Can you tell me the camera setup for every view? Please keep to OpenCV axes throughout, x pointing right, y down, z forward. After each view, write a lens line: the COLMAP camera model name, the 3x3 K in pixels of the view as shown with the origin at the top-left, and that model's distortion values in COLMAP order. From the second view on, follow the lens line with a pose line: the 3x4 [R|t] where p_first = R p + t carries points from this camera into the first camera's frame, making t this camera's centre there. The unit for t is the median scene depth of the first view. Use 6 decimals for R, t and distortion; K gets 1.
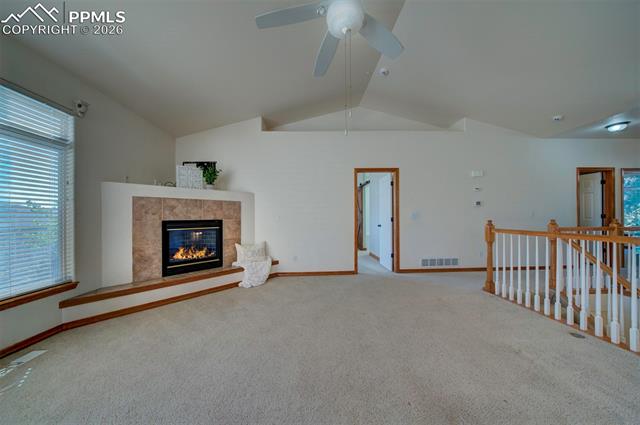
lens RADIAL K [[218.5, 0, 317.1], [0, 218.5, 216.1], [0, 0, 1]] dist [-0.001964, -0.000254]
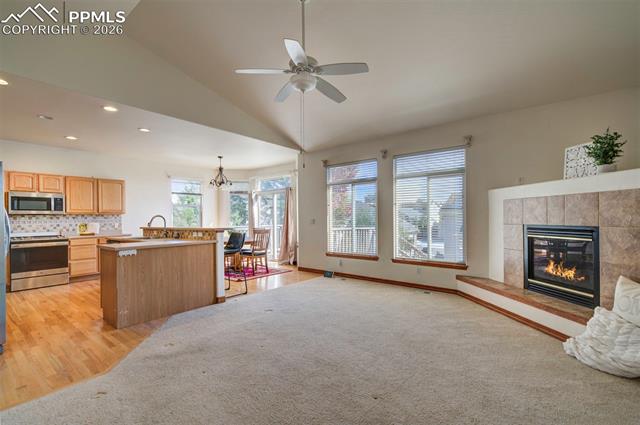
lens RADIAL K [[283.6, 0, 320.2], [0, 283.6, 218.2], [0, 0, 1]] dist [0.002960, 0.000526]
pose [[-0.647126, 0.013194, -0.762269, 0.605937], [0.014229, 0.999885, 0.005227, -0.019865], [0.762251, -0.007464, -0.647239, 0.982957]]
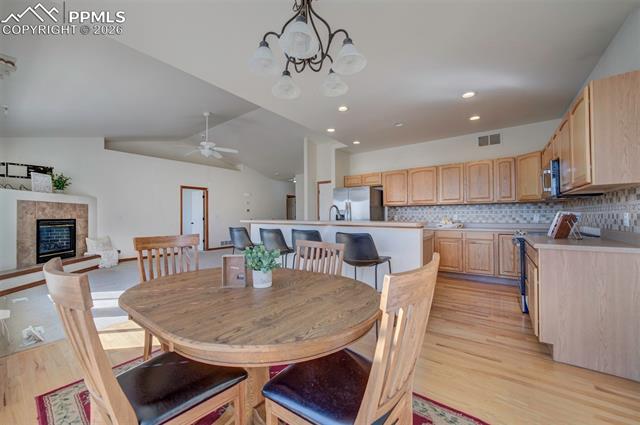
lens RADIAL K [[248.8, 0, 314.9], [0, 248.8, 216.7], [0, 0, 1]] dist [0.003664, 0.000355]
pose [[0.628465, 0.007817, 0.777799, -0.725968], [-0.006234, 0.999968, -0.005012, 0.002716], [-0.777813, -0.001699, 0.628494, -1.017186]]
